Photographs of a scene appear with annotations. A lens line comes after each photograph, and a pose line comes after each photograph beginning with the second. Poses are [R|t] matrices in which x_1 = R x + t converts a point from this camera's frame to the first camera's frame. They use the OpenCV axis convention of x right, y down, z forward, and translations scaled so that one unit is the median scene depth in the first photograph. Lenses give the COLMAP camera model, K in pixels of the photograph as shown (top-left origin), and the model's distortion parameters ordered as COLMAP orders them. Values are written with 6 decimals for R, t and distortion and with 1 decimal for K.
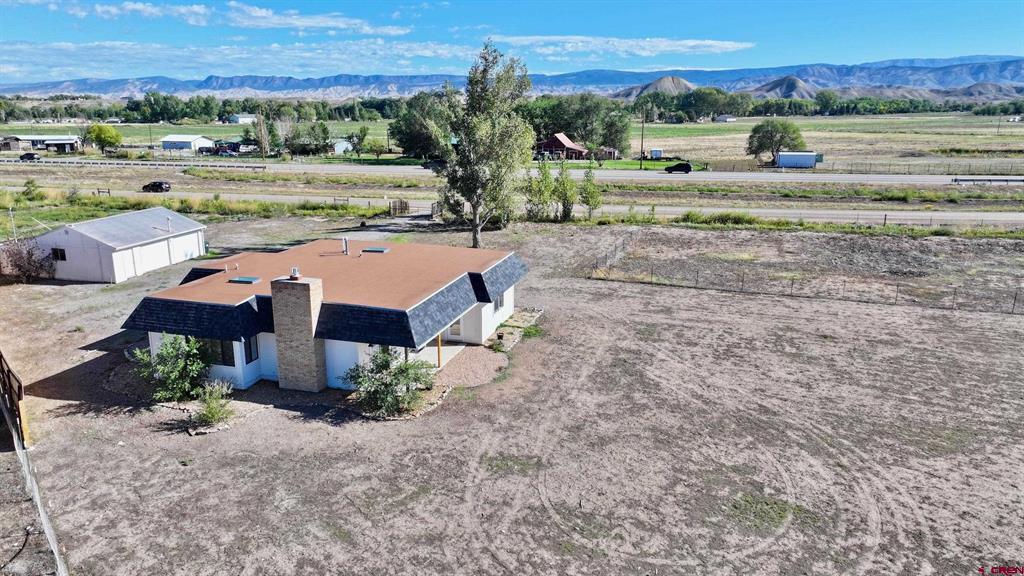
lens RADIAL K [[714.7, 0, 512.8], [0, 714.7, 287.3], [0, 0, 1]] dist [0.000559, 0.016202]
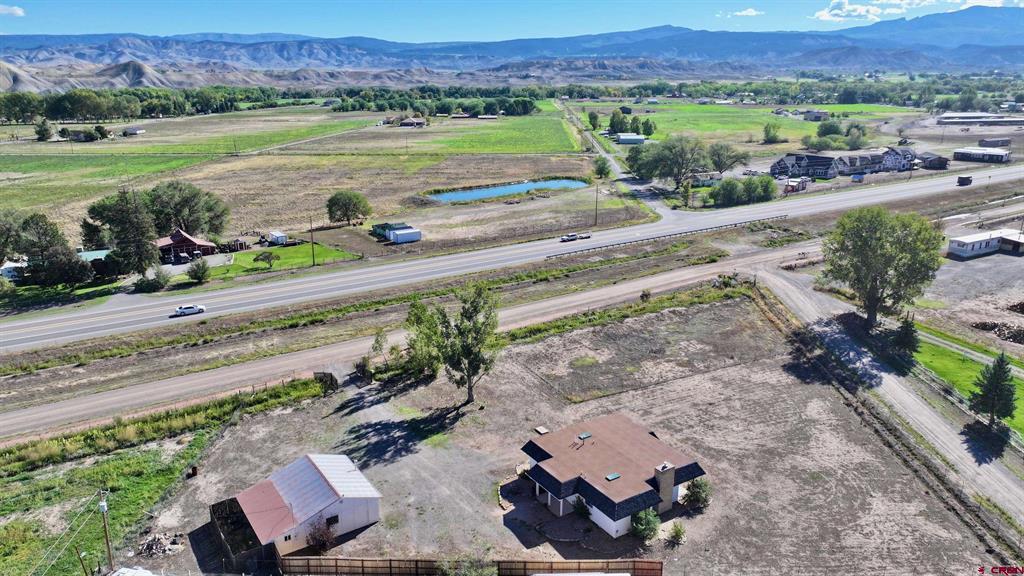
lens RADIAL K [[714.7, 0, 510.5], [0, 714.7, 289.8], [0, 0, 1]] dist [0.000559, 0.016202]
pose [[0.655038, -0.218393, 0.723347, -1.316261], [0.188995, 0.974245, 0.122997, -0.574040], [-0.731578, 0.056141, 0.679442, -0.154198]]
